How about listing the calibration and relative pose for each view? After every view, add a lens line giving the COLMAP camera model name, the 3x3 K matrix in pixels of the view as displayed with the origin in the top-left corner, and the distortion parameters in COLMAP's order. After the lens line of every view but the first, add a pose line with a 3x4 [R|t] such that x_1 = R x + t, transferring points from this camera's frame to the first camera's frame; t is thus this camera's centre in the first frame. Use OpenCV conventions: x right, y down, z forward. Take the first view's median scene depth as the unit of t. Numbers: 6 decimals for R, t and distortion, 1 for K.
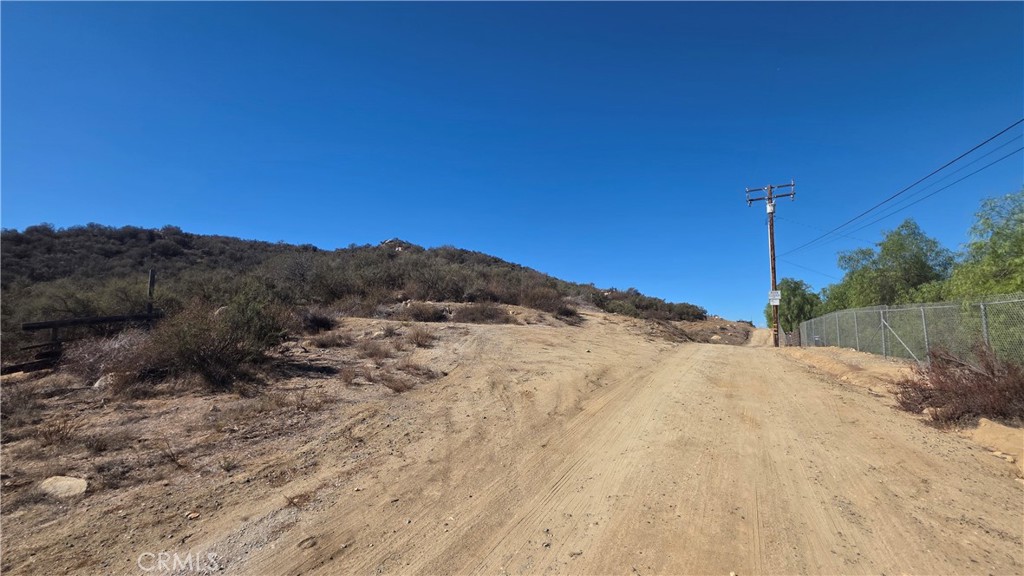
lens RADIAL K [[407.0, 0, 511.8], [0, 407.0, 289.2], [0, 0, 1]] dist [0.002664, -0.000009]
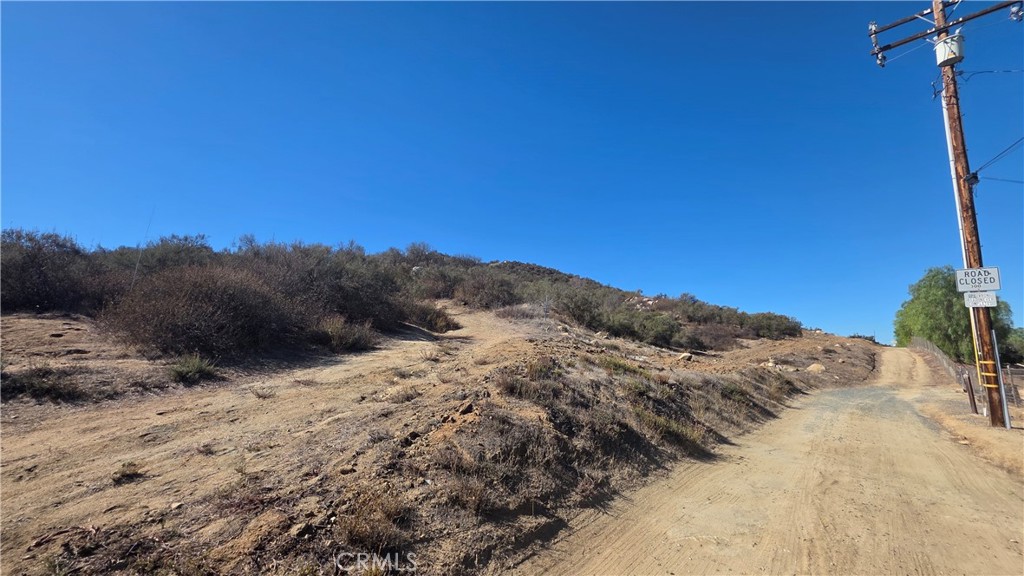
lens RADIAL K [[407.0, 0, 512.1], [0, 407.0, 289.8], [0, 0, 1]] dist [0.002664, -0.000009]
pose [[0.983465, -0.030974, -0.178429, 0.137102], [0.024504, 0.998964, -0.038348, 0.012293], [0.179432, 0.033342, 0.983205, 0.258810]]
